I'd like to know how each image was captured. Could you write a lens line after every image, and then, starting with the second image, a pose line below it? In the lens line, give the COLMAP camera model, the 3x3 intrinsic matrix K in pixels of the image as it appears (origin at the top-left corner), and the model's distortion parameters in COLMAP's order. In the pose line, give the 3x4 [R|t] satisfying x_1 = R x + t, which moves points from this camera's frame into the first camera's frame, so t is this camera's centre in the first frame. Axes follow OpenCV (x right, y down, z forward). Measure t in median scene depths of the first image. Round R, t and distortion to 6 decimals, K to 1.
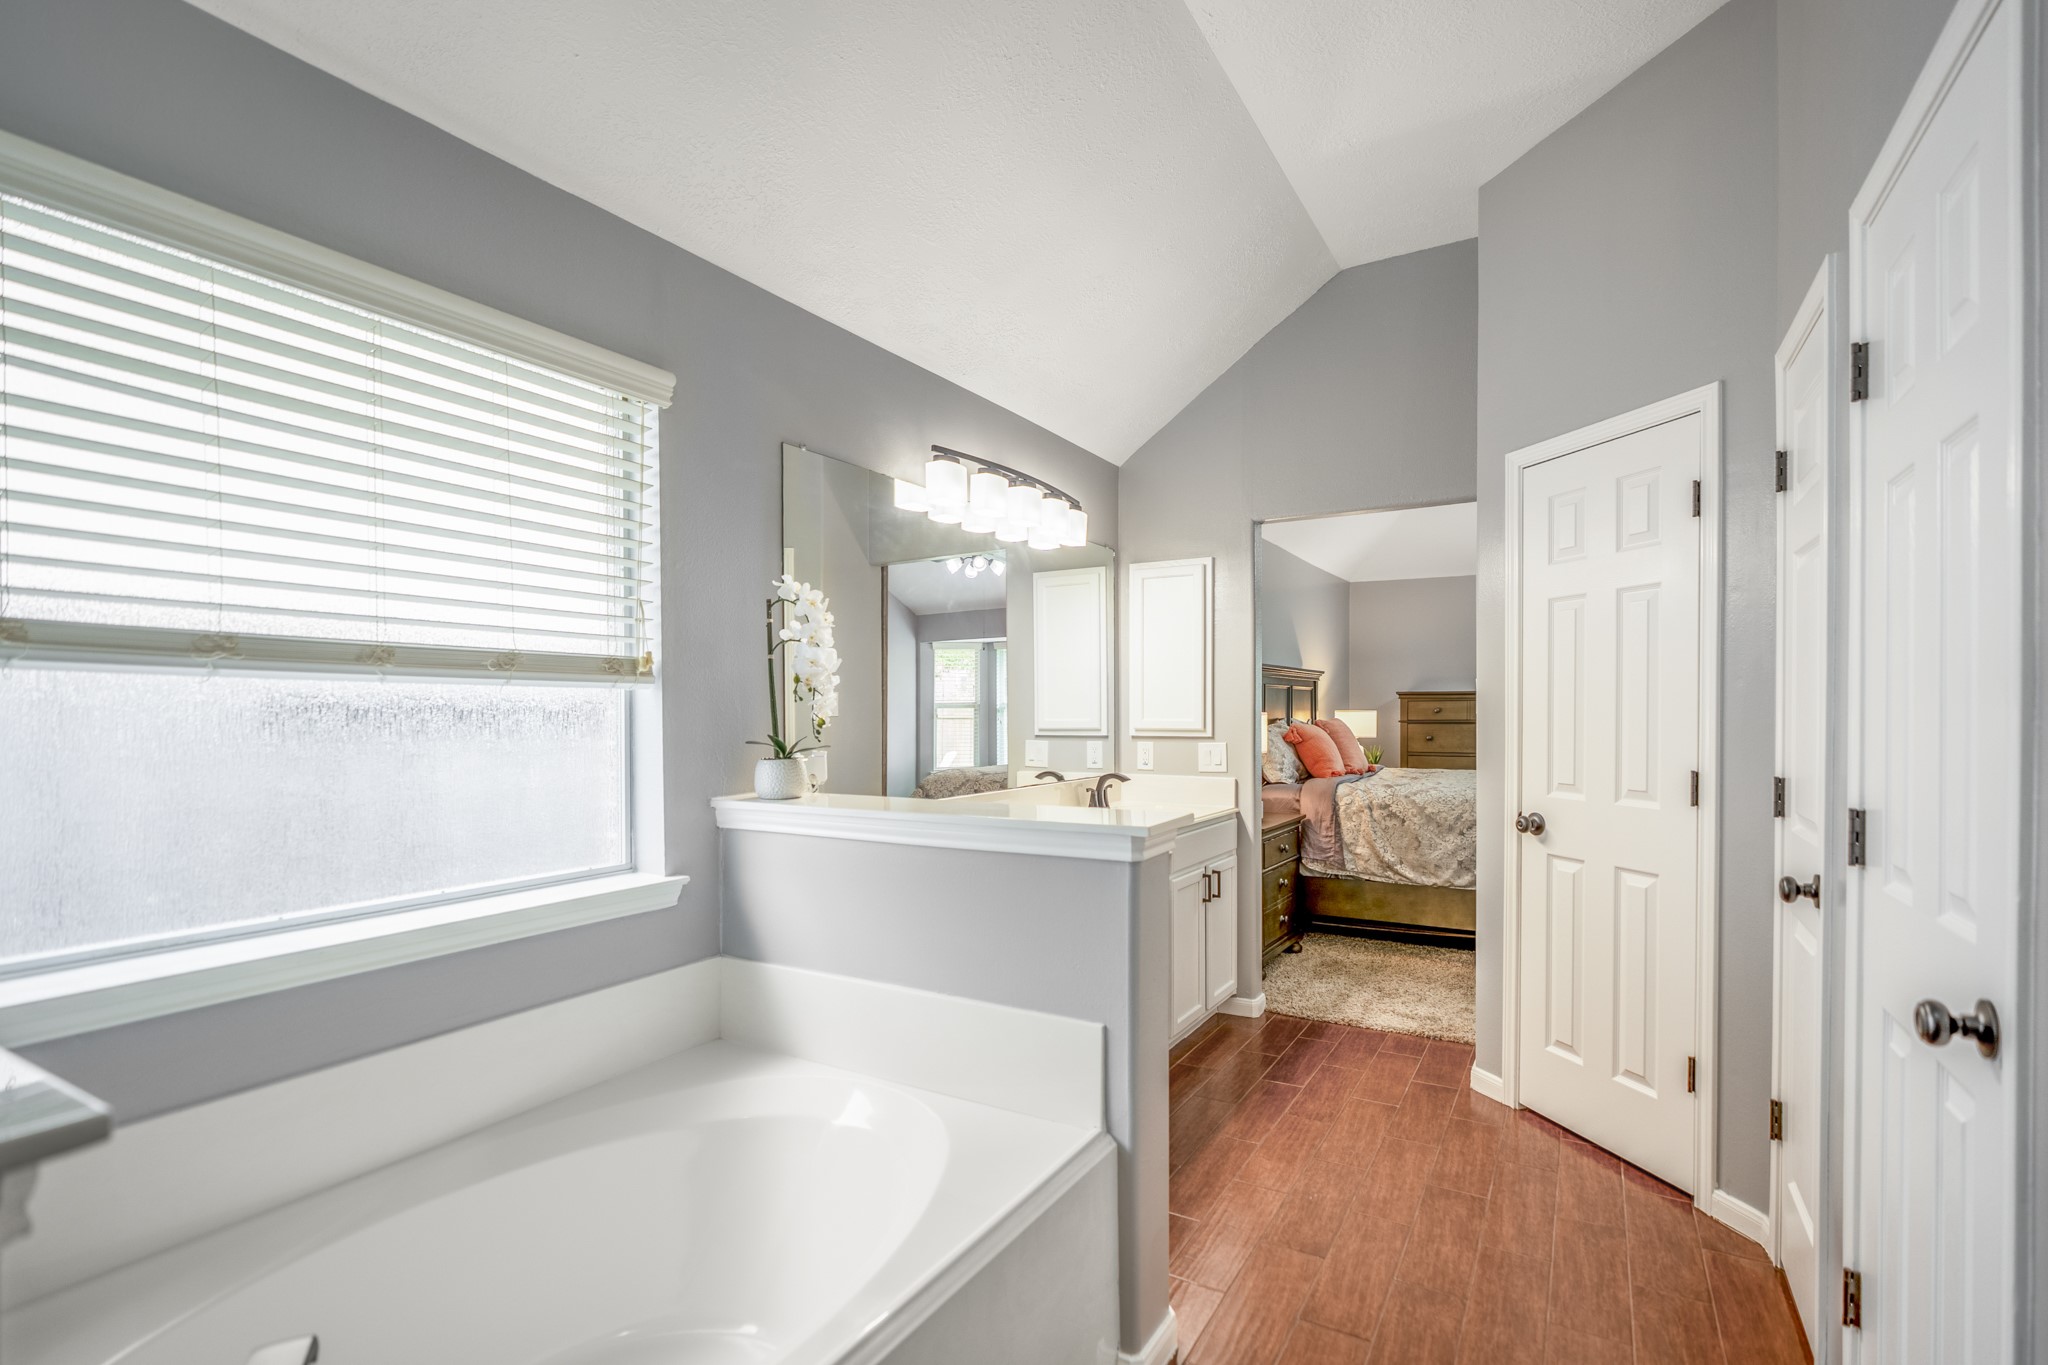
lens RADIAL K [[961.0, 0, 1016.1], [0, 961.0, 716.0], [0, 0, 1]] dist [-0.021084, 0.005477]
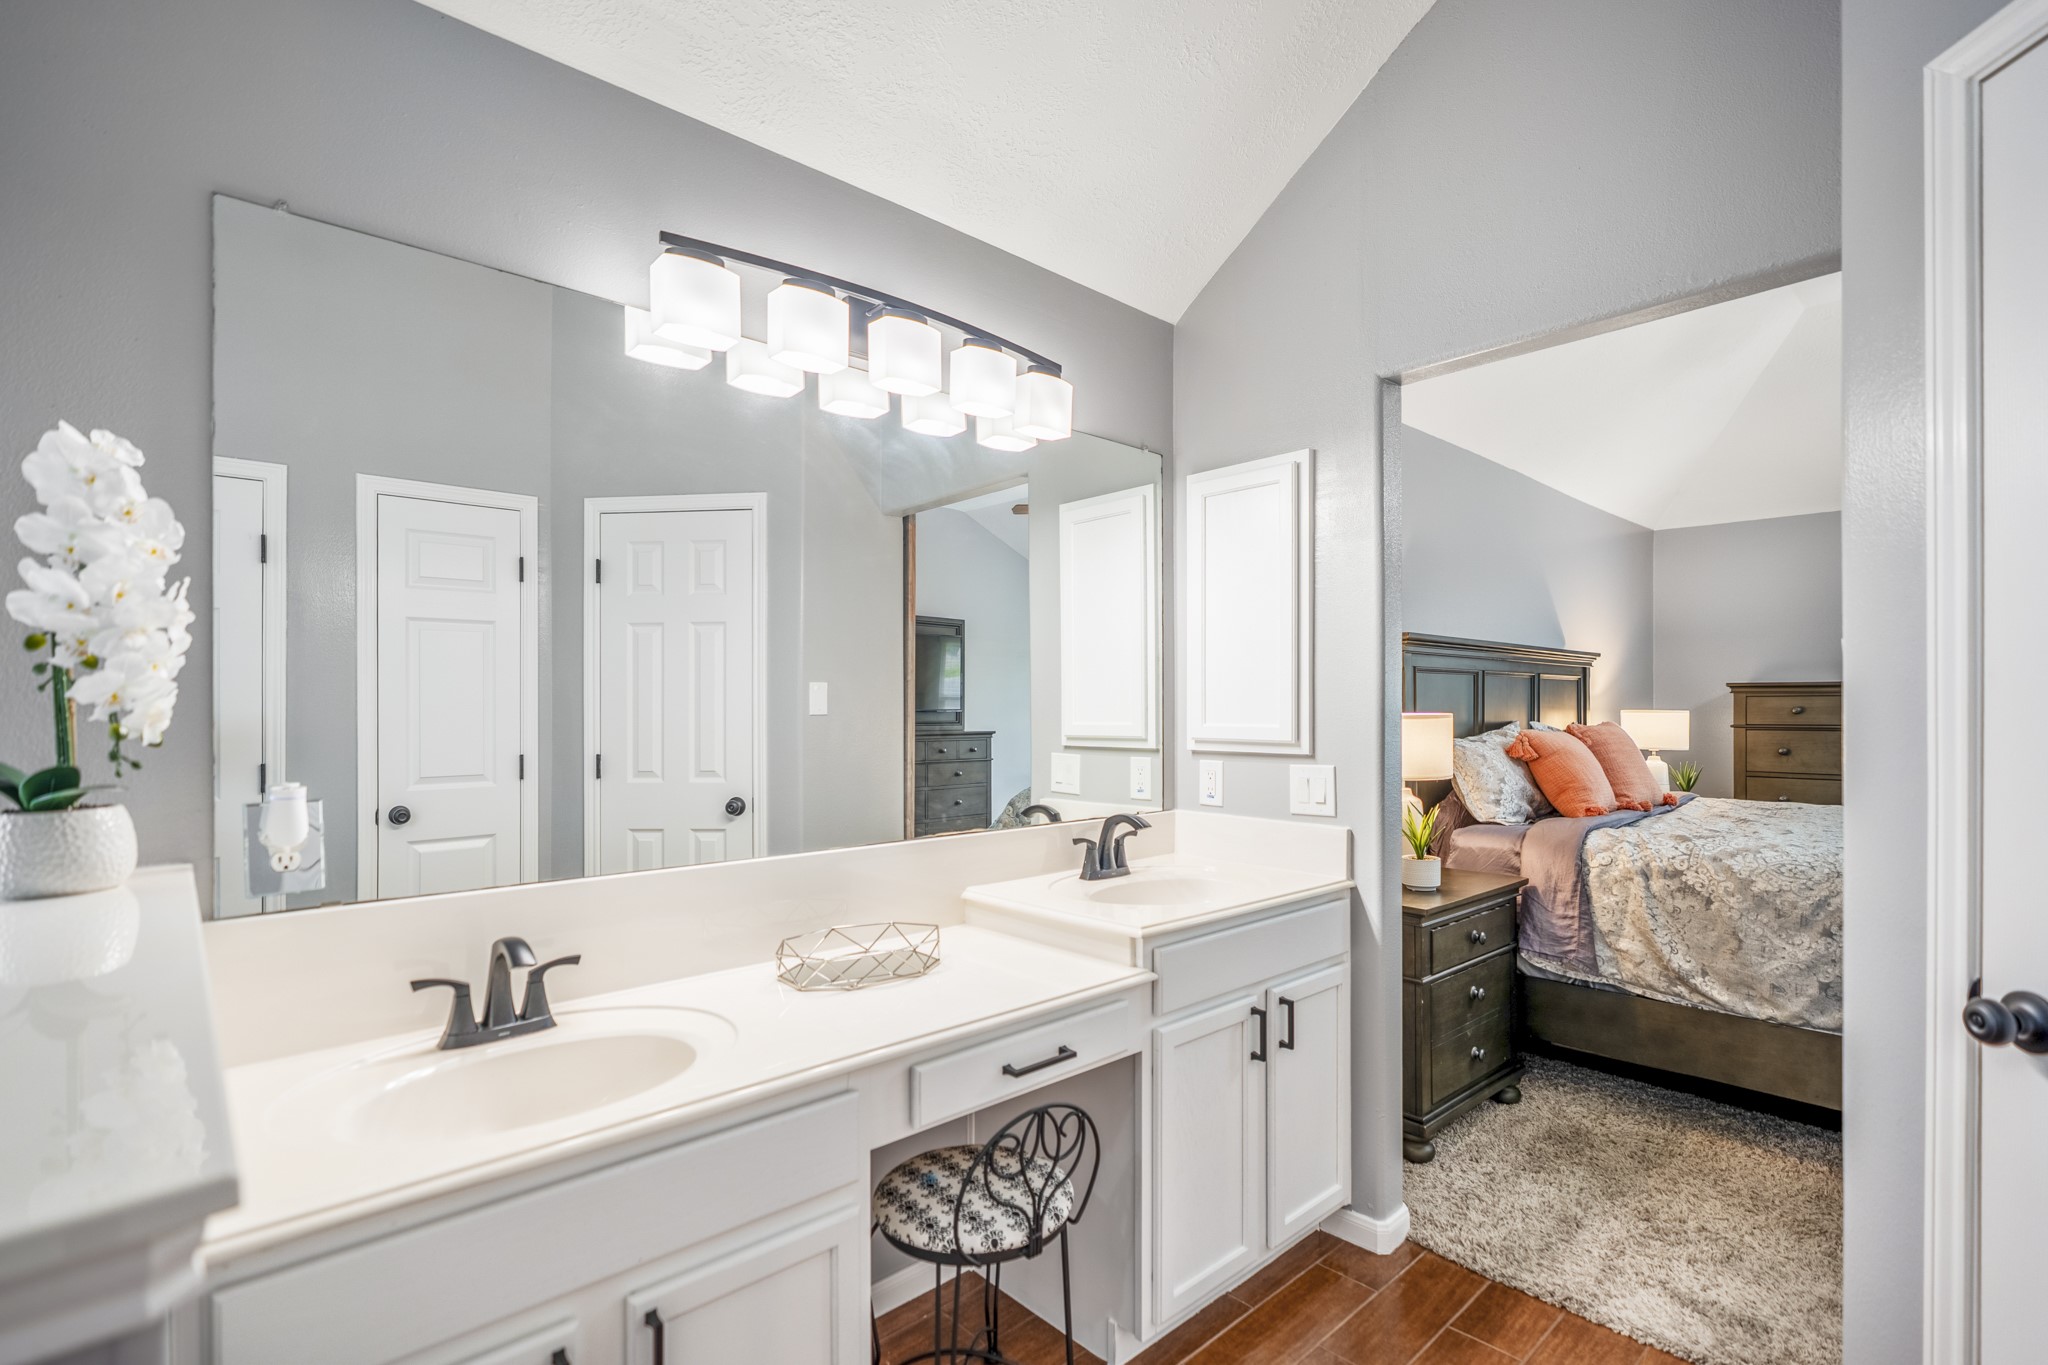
lens RADIAL K [[961.0, 0, 1011.7], [0, 961.0, 700.7], [0, 0, 1]] dist [-0.021084, 0.005477]
pose [[0.958219, 0.000797, -0.286033, 0.254512], [-0.004649, 0.999907, -0.012789, -0.004038], [0.285997, 0.013584, 0.958134, 0.503210]]
